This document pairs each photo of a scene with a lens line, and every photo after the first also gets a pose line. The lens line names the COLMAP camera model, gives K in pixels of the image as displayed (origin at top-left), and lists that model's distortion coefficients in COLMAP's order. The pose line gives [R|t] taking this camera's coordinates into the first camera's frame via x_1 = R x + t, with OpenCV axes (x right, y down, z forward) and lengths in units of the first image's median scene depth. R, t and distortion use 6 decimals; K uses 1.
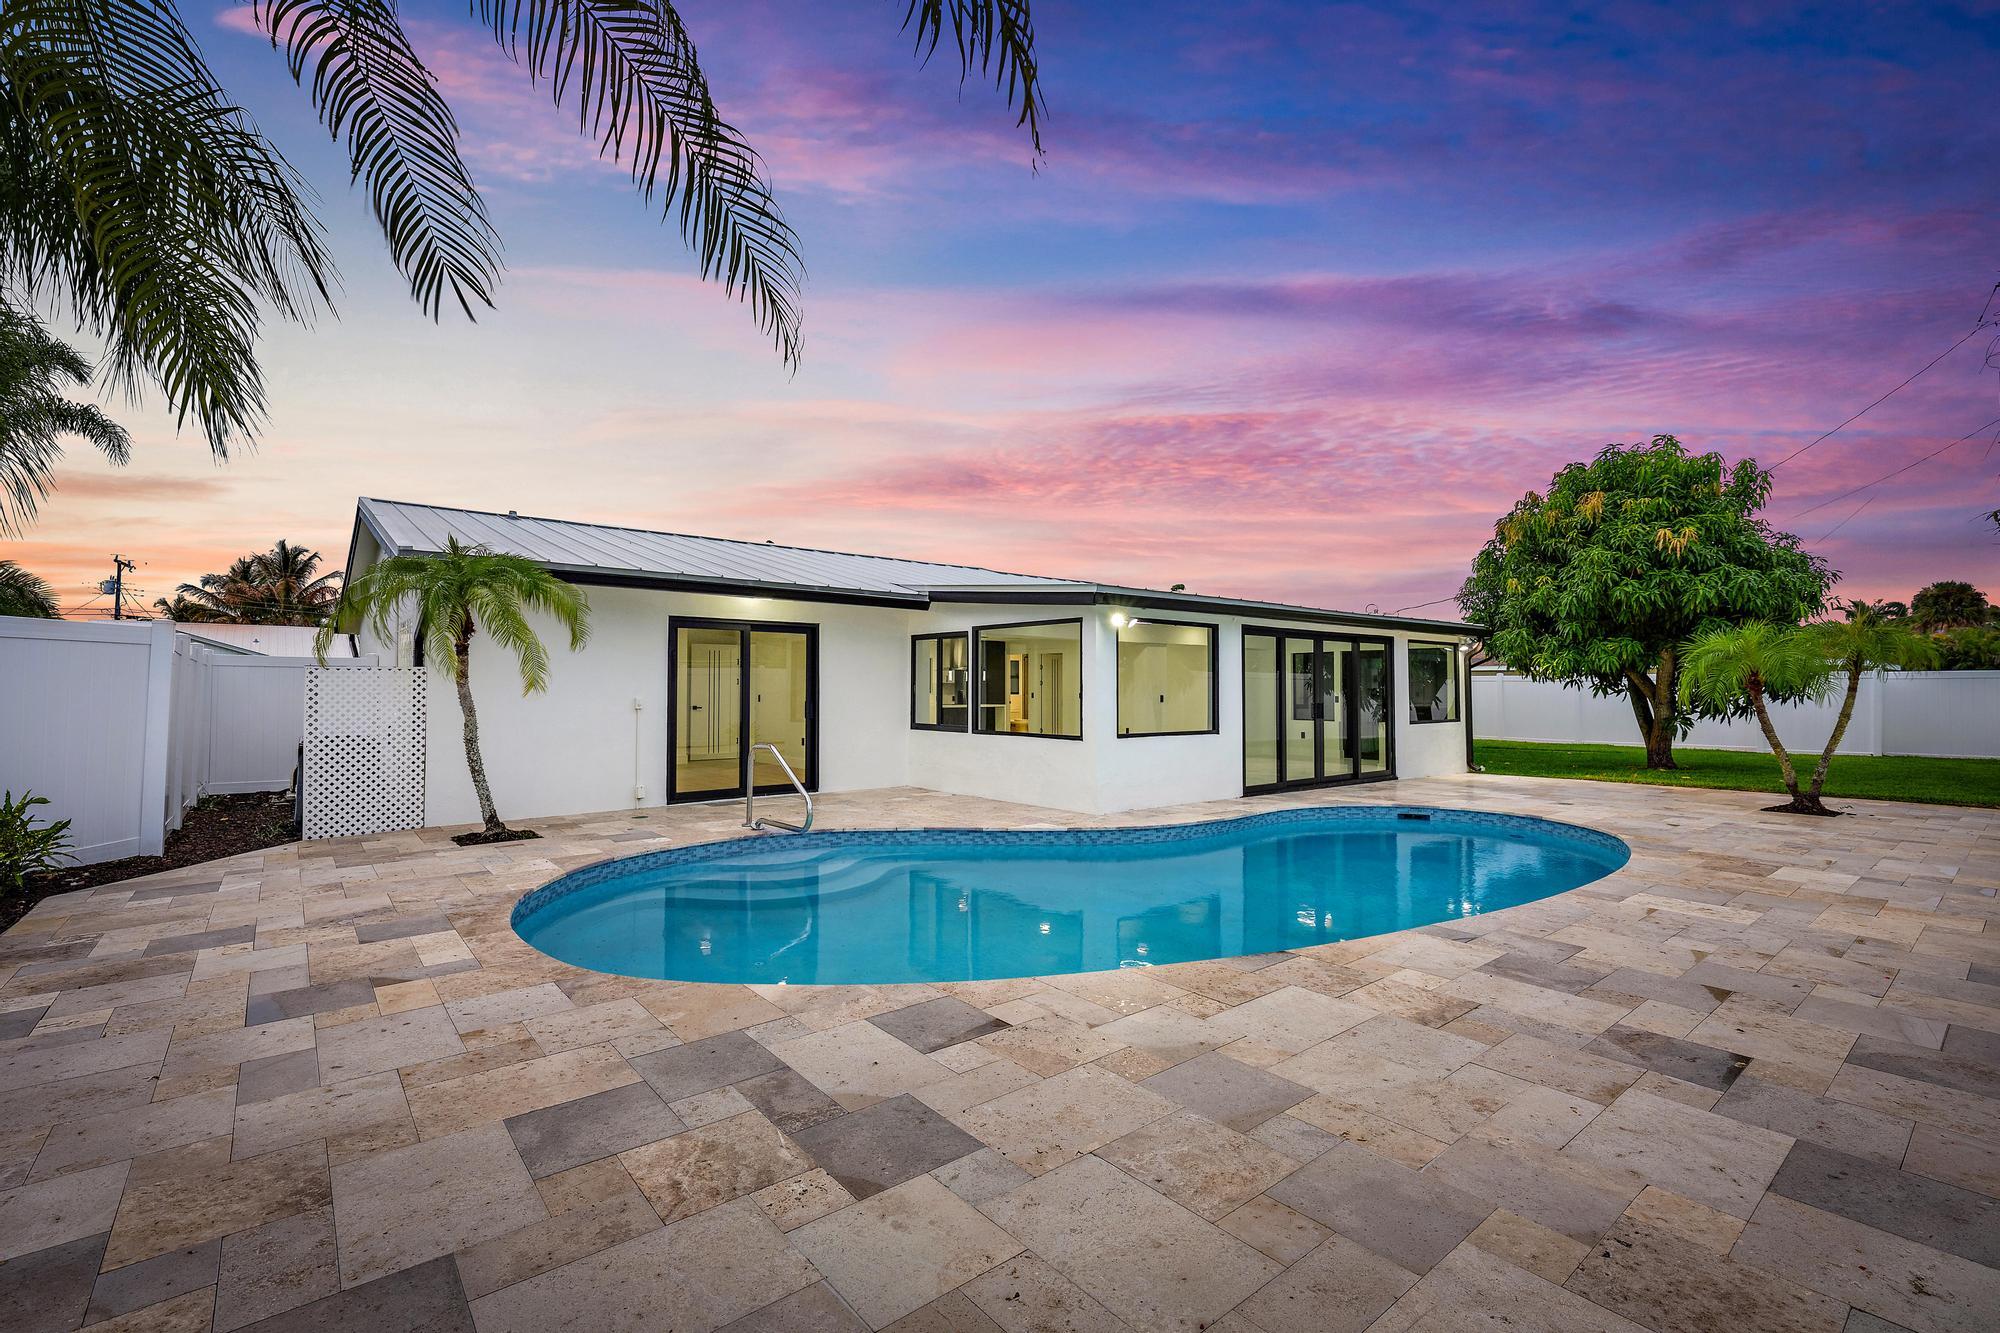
lens RADIAL K [[872.9, 0, 1000.0], [0, 872.9, 666.5], [0, 0, 1]] dist [-0.001450, -0.000149]
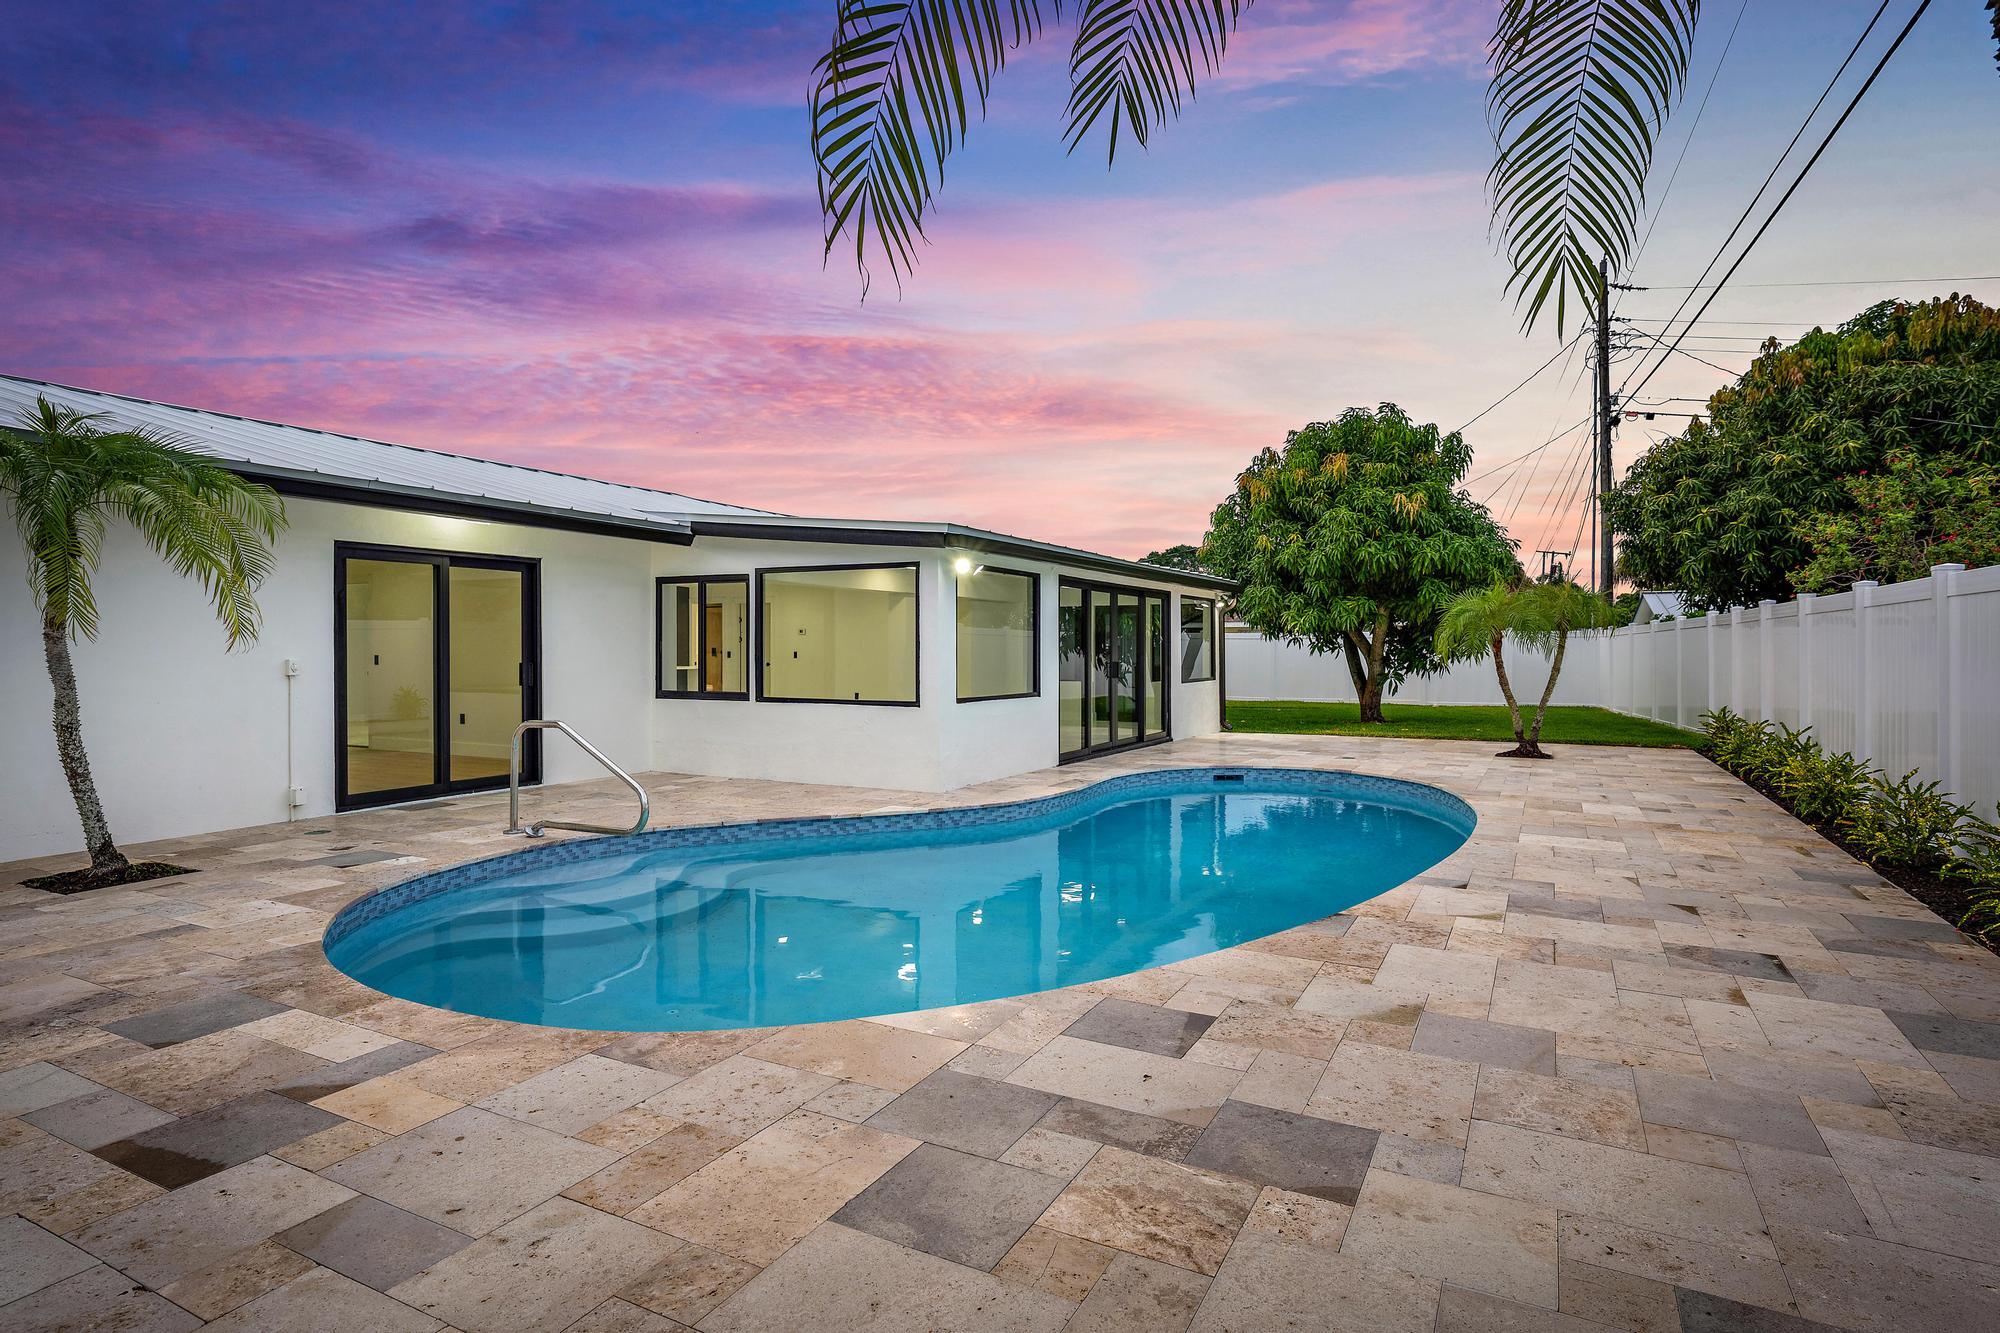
lens RADIAL K [[1067.4, 0, 862.2], [0, 1067.4, 660.0], [0, 0, 1]] dist [-0.000390, -0.000059]
pose [[0.922834, -0.004840, 0.385167, -0.382424], [-0.009367, 0.999343, 0.035000, 0.003718], [-0.385084, -0.035908, 0.922183, 0.069906]]
